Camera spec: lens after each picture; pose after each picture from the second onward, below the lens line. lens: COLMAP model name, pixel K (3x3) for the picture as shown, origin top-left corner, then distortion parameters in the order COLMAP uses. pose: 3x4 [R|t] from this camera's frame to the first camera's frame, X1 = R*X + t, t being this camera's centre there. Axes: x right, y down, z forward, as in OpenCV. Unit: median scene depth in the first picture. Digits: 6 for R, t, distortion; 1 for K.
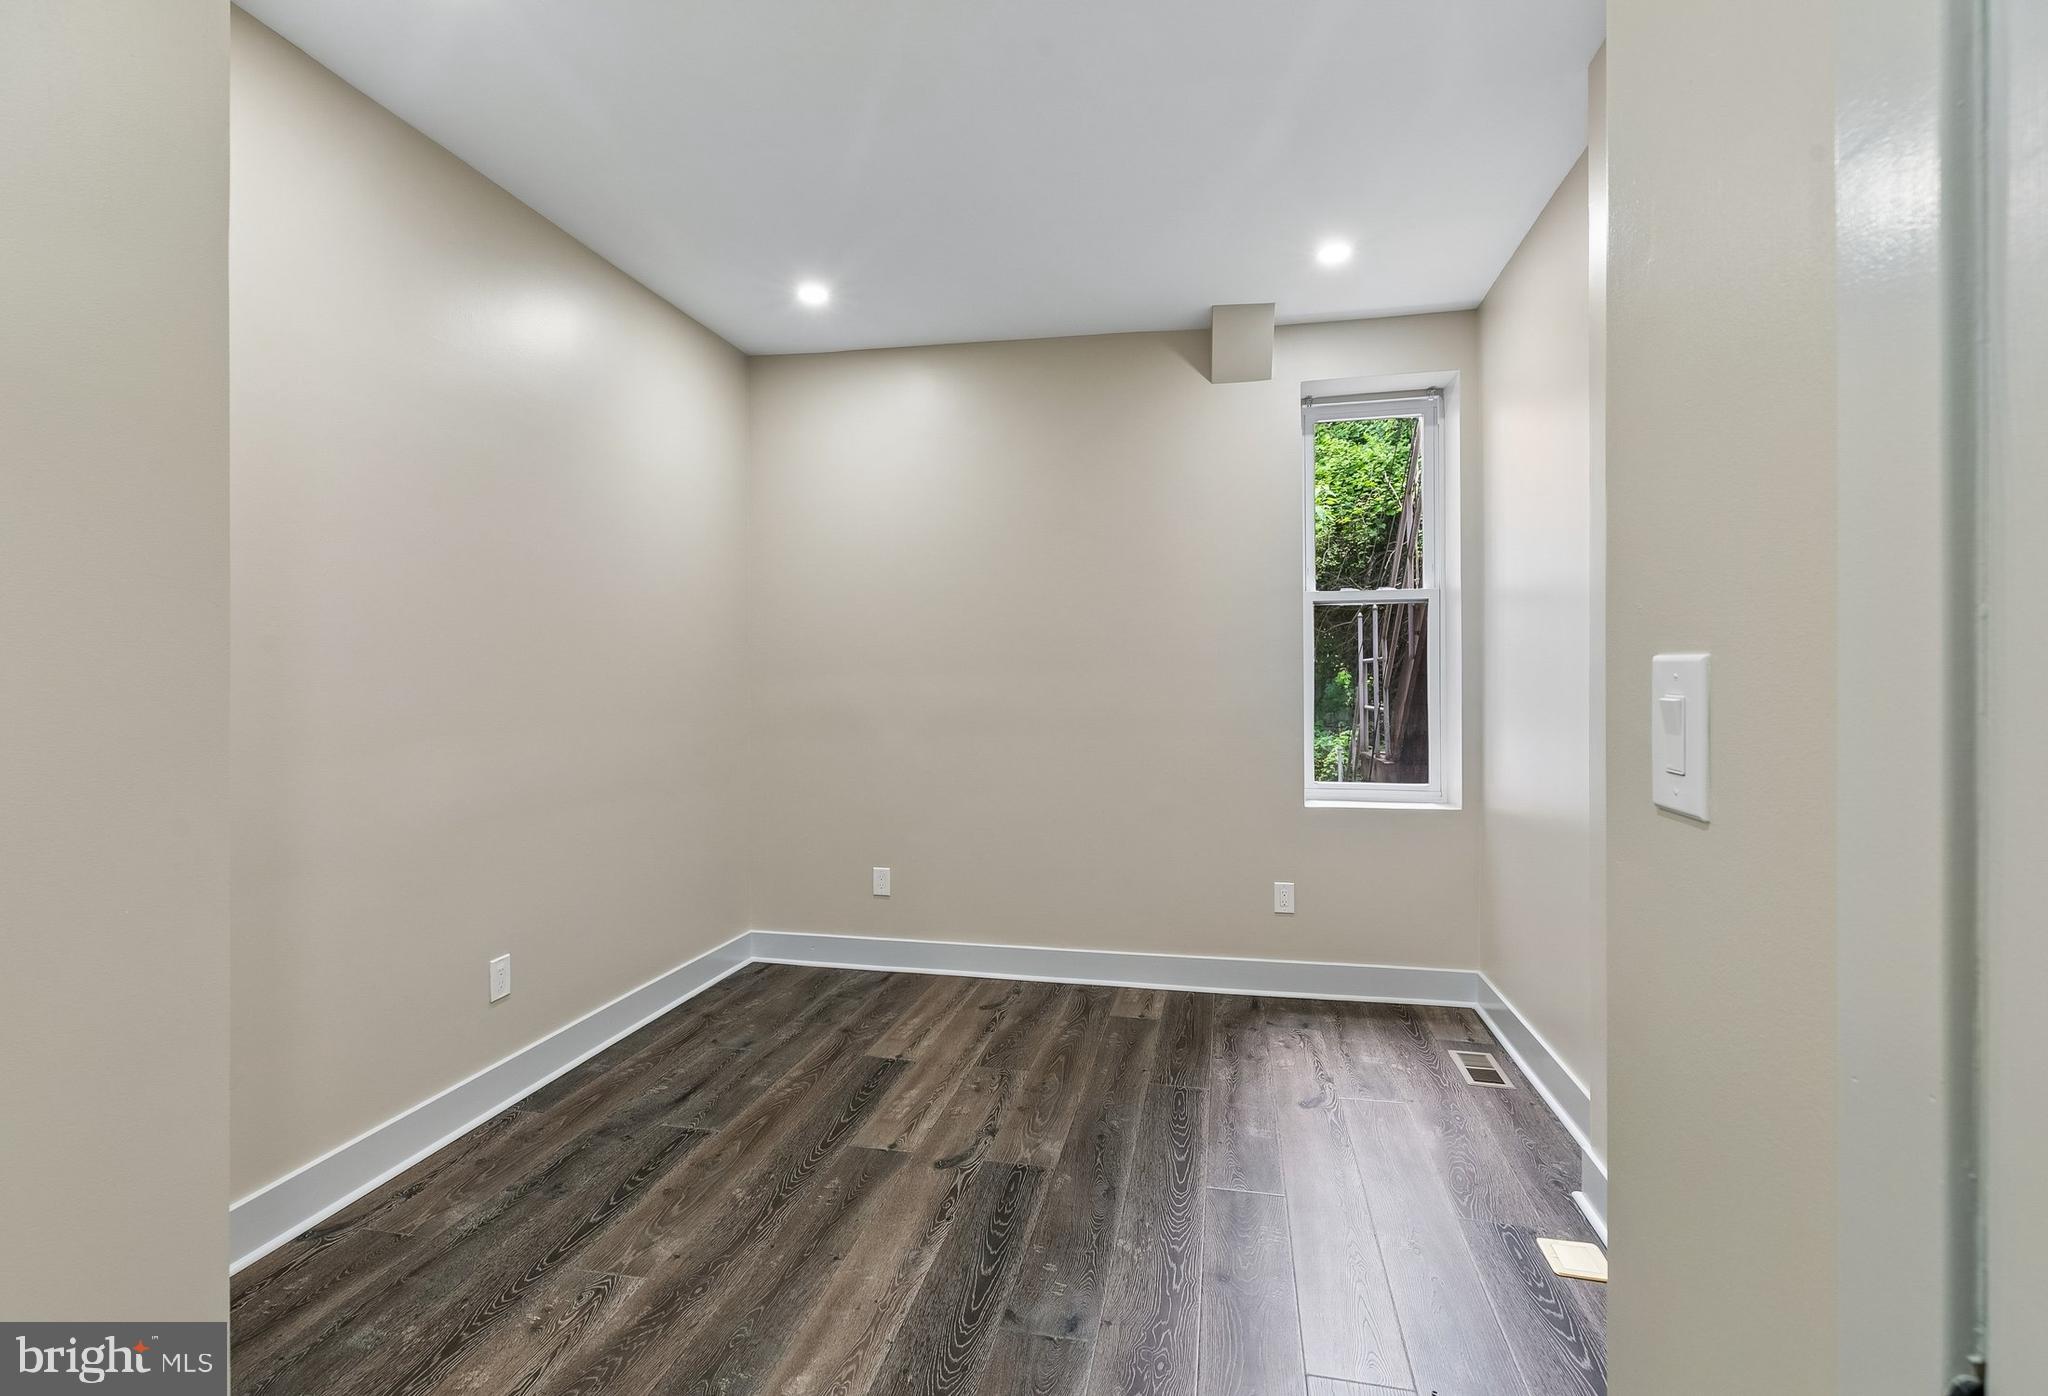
lens RADIAL K [[948.5, 0, 1034.5], [0, 948.5, 687.9], [0, 0, 1]] dist [0.003963, -0.001663]
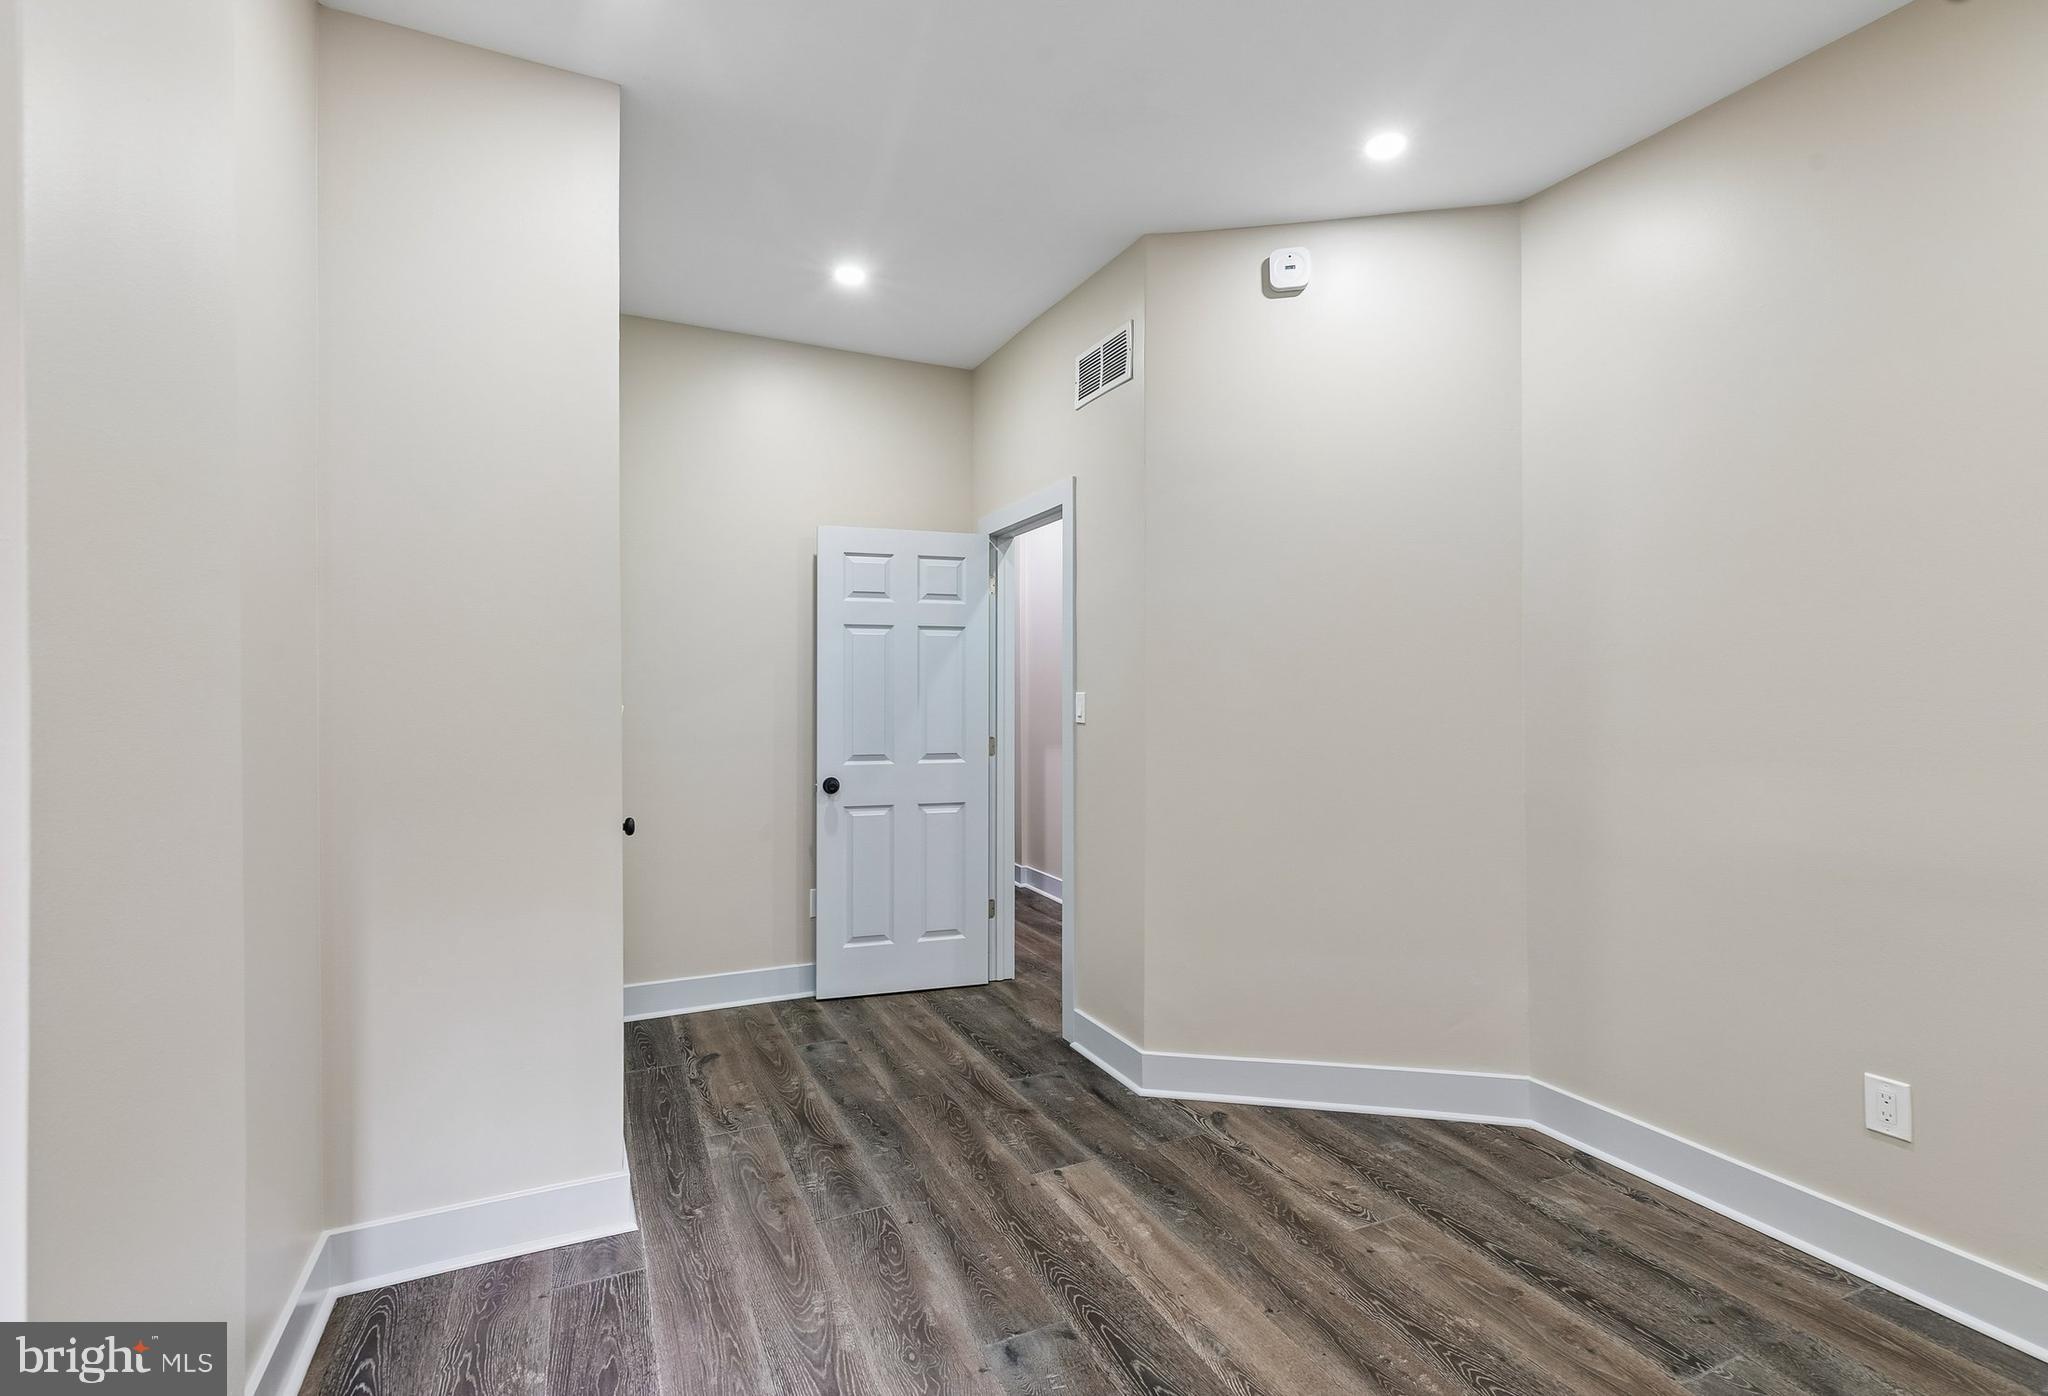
lens RADIAL K [[948.5, 0, 1006.2], [0, 948.5, 689.7], [0, 0, 1]] dist [0.003963, -0.001663]
pose [[-0.812539, 0.005256, -0.582883, 0.554181], [-0.002180, 0.999925, 0.012055, -0.030487], [0.582903, 0.011066, -0.812467, 1.608553]]
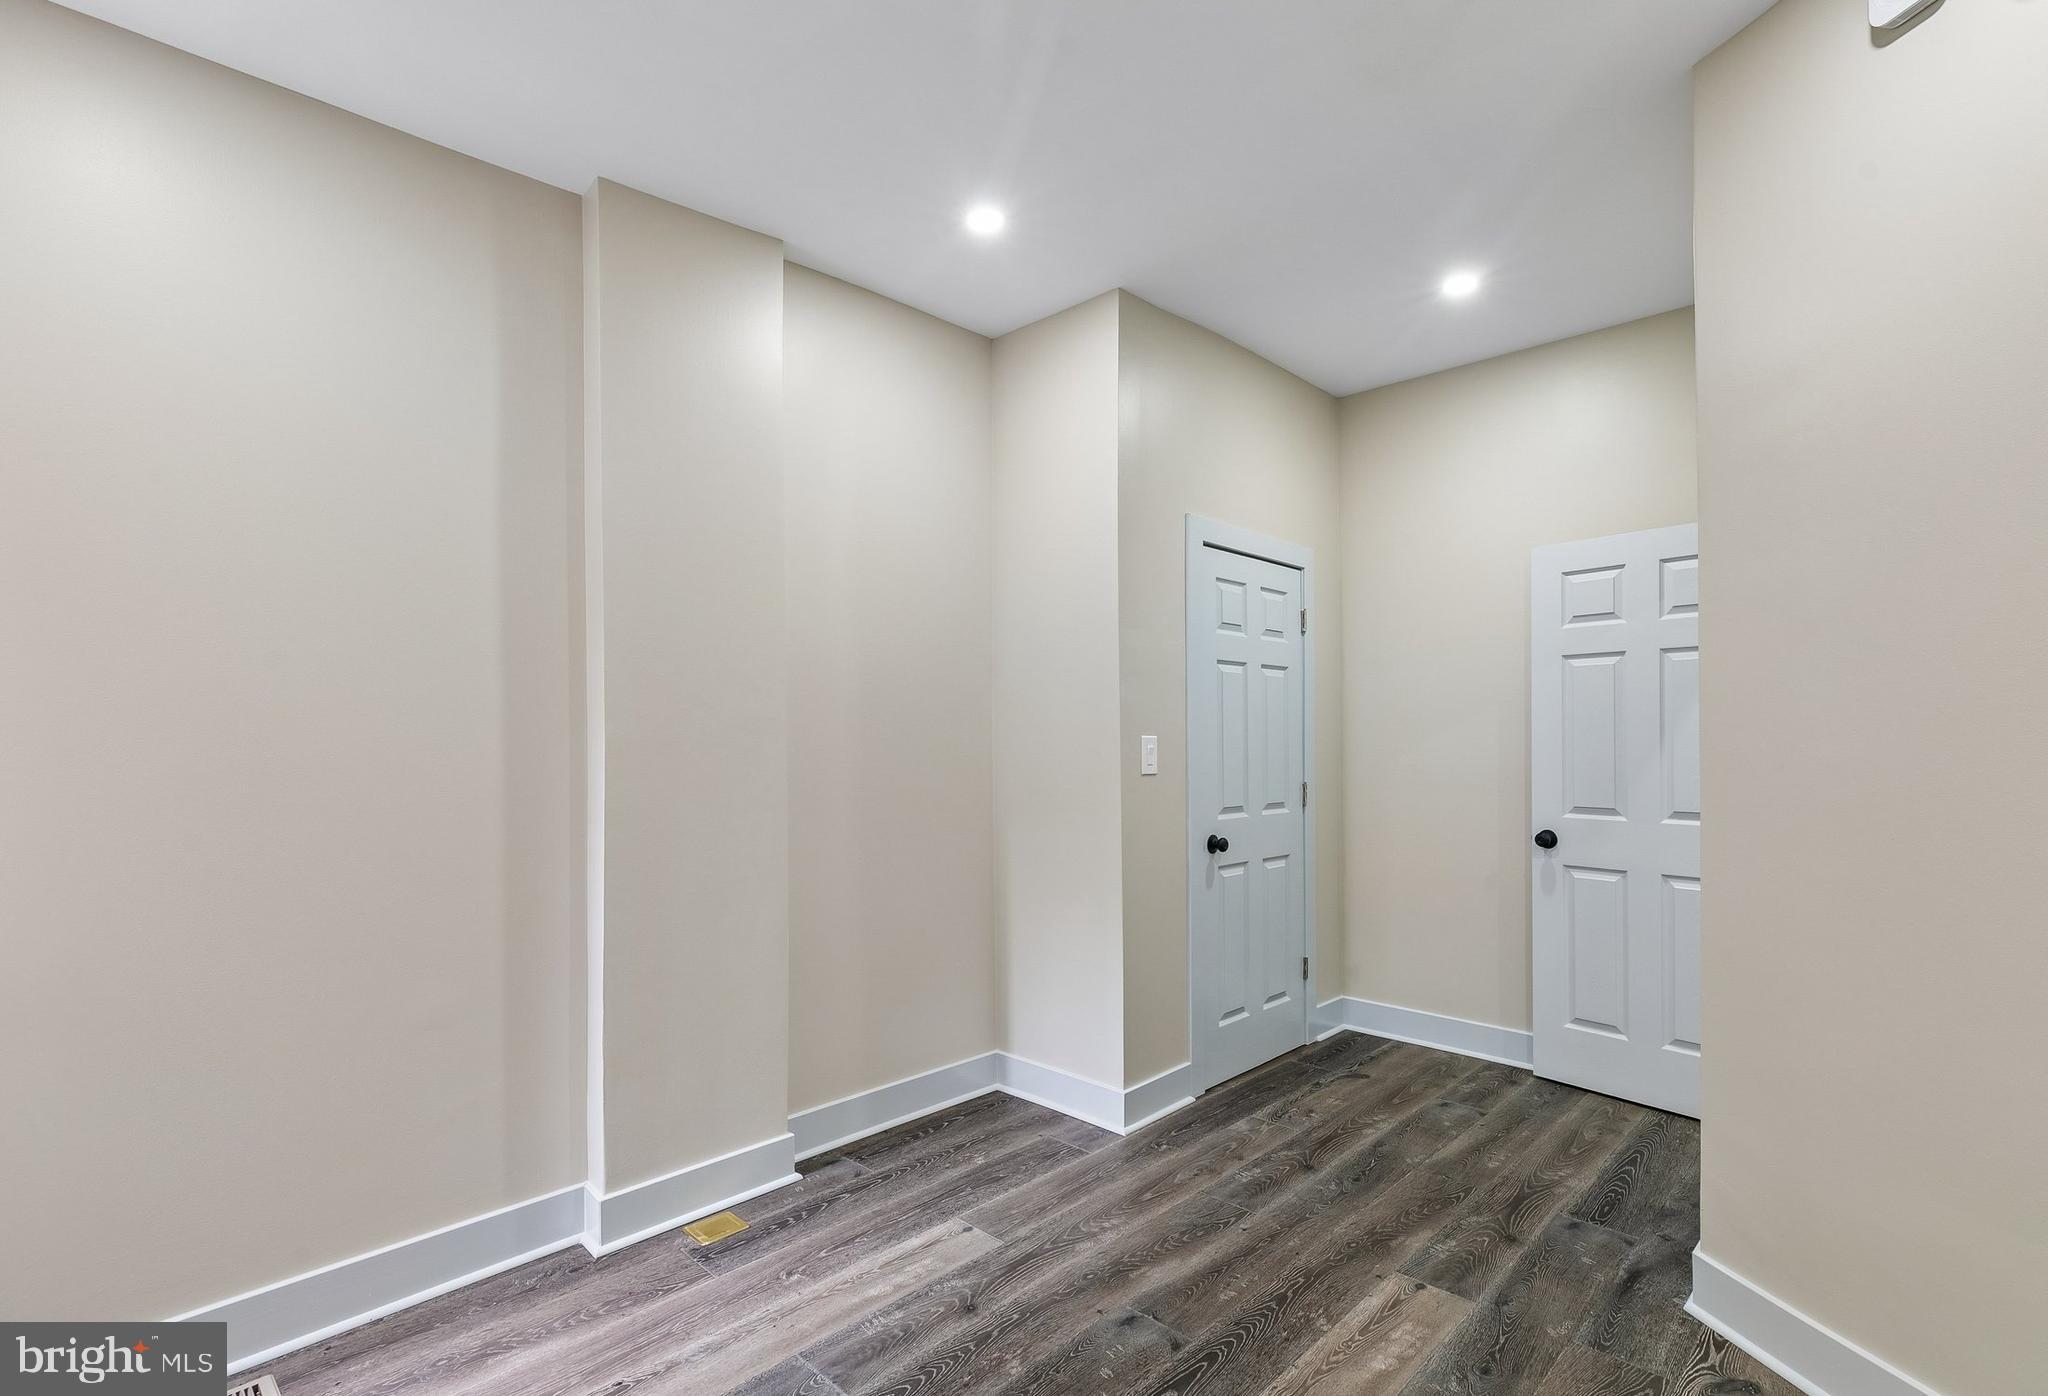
lens RADIAL K [[948.5, 0, 1012.1], [0, 948.5, 740.7], [0, 0, 1]] dist [0.003963, -0.001663]
pose [[-0.830822, 0.010697, 0.556435, -0.427525], [0.019961, 0.999745, 0.010584, -0.026299], [-0.556180, 0.019900, -0.830824, 1.788763]]
